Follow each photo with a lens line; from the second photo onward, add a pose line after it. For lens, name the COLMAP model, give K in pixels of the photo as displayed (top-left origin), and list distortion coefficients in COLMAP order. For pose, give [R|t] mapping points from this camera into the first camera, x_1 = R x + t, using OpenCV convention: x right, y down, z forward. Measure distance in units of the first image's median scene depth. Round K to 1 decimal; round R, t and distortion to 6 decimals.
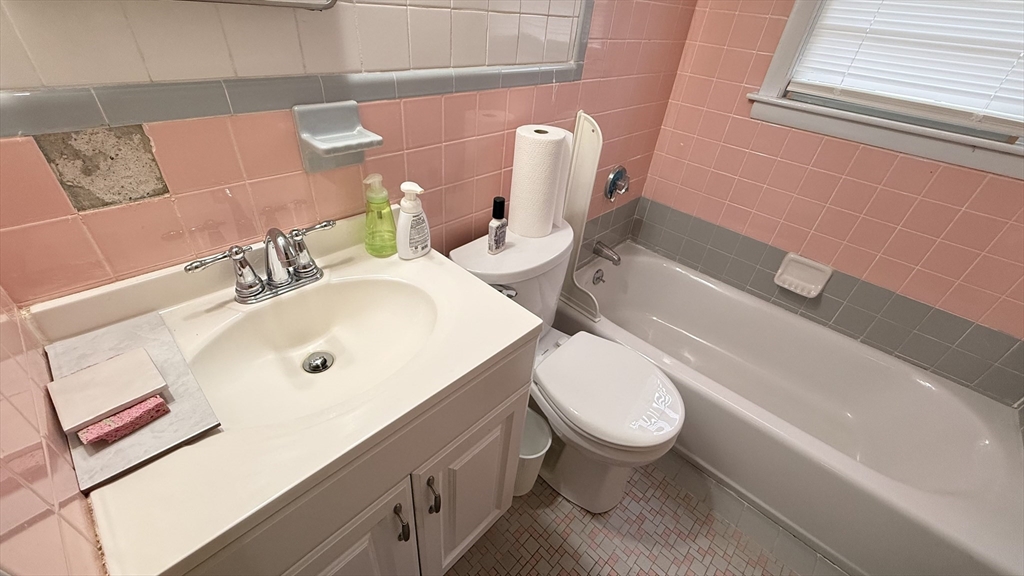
lens RADIAL K [[411.2, 0, 511.0], [0, 411.2, 292.1], [0, 0, 1]] dist [0.001081, -0.000002]
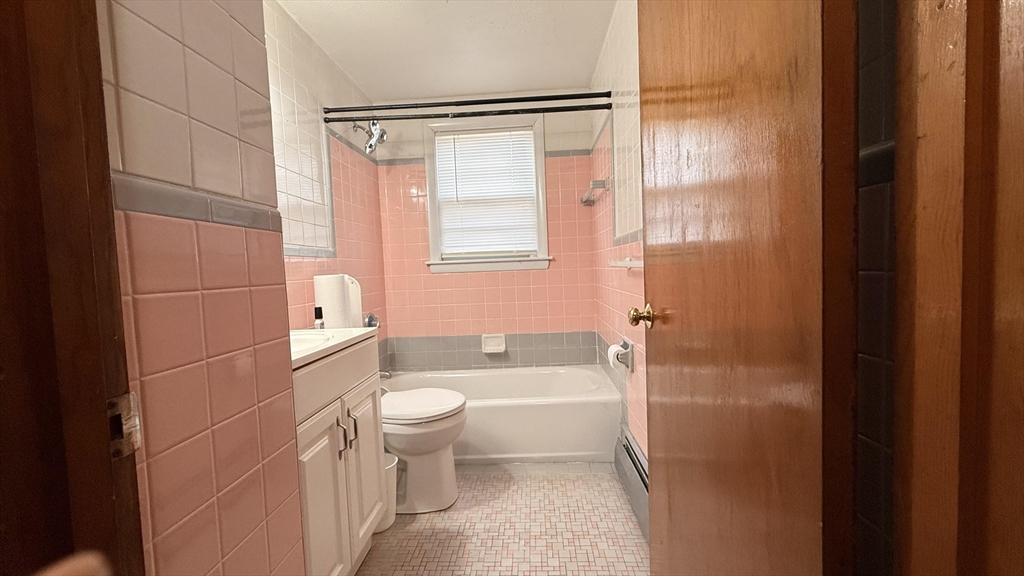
lens RADIAL K [[411.2, 0, 512.1], [0, 411.2, 293.9], [0, 0, 1]] dist [0.001081, -0.000002]
pose [[0.754464, -0.156168, 0.637491, -0.345167], [0.465084, 0.812550, -0.351369, 0.482880], [-0.463121, 0.561582, 0.685671, -0.387389]]
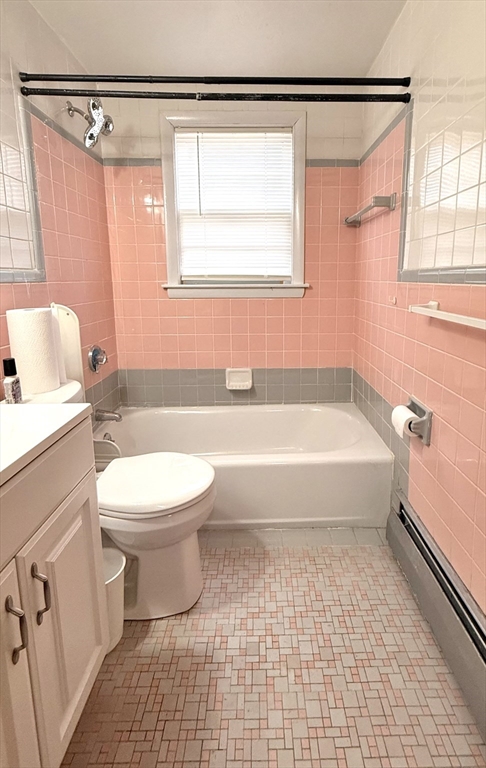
lens RADIAL K [[365.2, 0, 267.7], [0, 365.2, 335.3], [0, 0, 1]] dist [-0.001838, 0.000176]
pose [[0.706793, -0.197680, 0.679240, -0.140793], [0.466575, 0.851986, -0.237546, 0.220620], [-0.531744, 0.484812, 0.694410, -0.116180]]
